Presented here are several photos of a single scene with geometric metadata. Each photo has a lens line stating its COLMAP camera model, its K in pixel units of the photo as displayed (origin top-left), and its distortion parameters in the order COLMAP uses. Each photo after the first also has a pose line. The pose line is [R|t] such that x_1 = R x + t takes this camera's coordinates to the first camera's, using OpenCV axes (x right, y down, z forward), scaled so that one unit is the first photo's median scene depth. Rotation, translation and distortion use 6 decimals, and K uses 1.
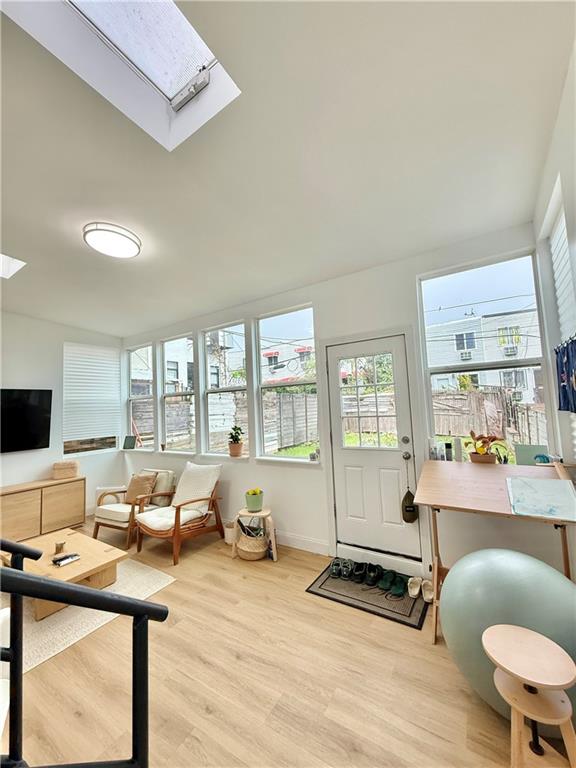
lens RADIAL K [[305.4, 0, 288.0], [0, 305.4, 384.0], [0, 0, 1]] dist [-0.000080, -0.000013]
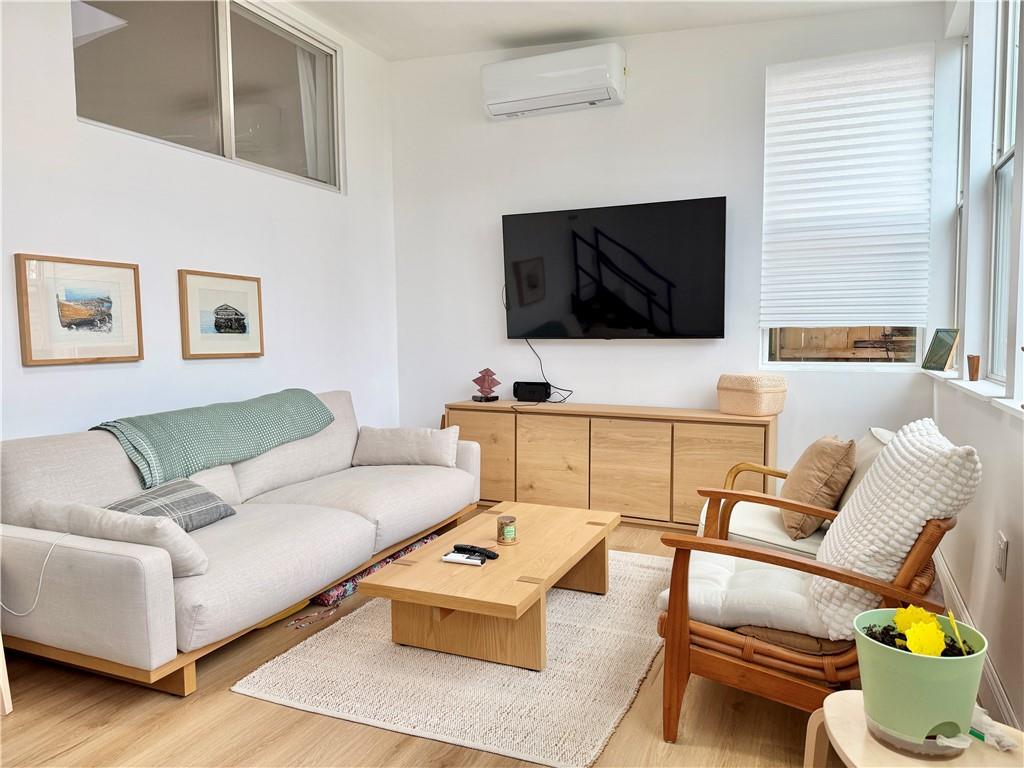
lens RADIAL K [[717.2, 0, 512.0], [0, 717.2, 384.0], [0, 0, 1]] dist [0.128786, -0.197108]
pose [[0.154241, 0.111966, -0.981669, 0.172650], [0.068990, 0.989913, 0.123747, 0.134467], [0.985622, -0.086812, 0.144960, 0.598943]]
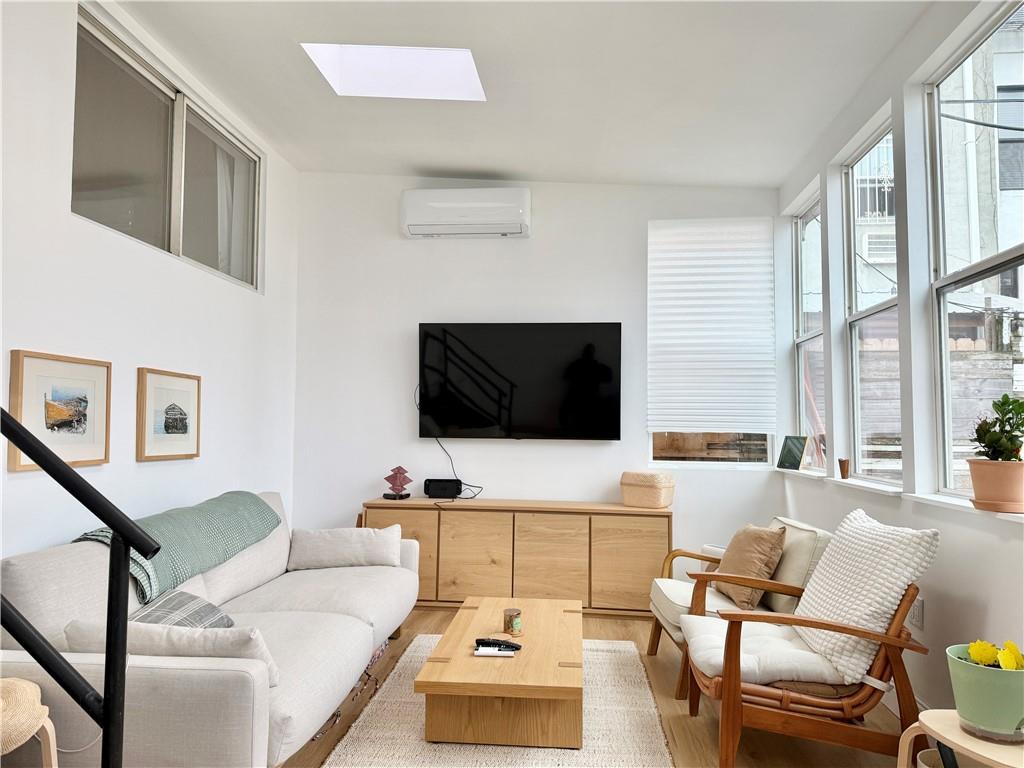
lens RADIAL K [[717.2, 0, 512.0], [0, 717.2, 384.0], [0, 0, 1]] dist [0.128786, -0.197108]
pose [[0.458376, -0.003958, -0.888750, 0.176349], [0.034512, 0.999315, 0.013349, 0.101936], [0.888088, -0.036791, 0.458199, 0.339078]]
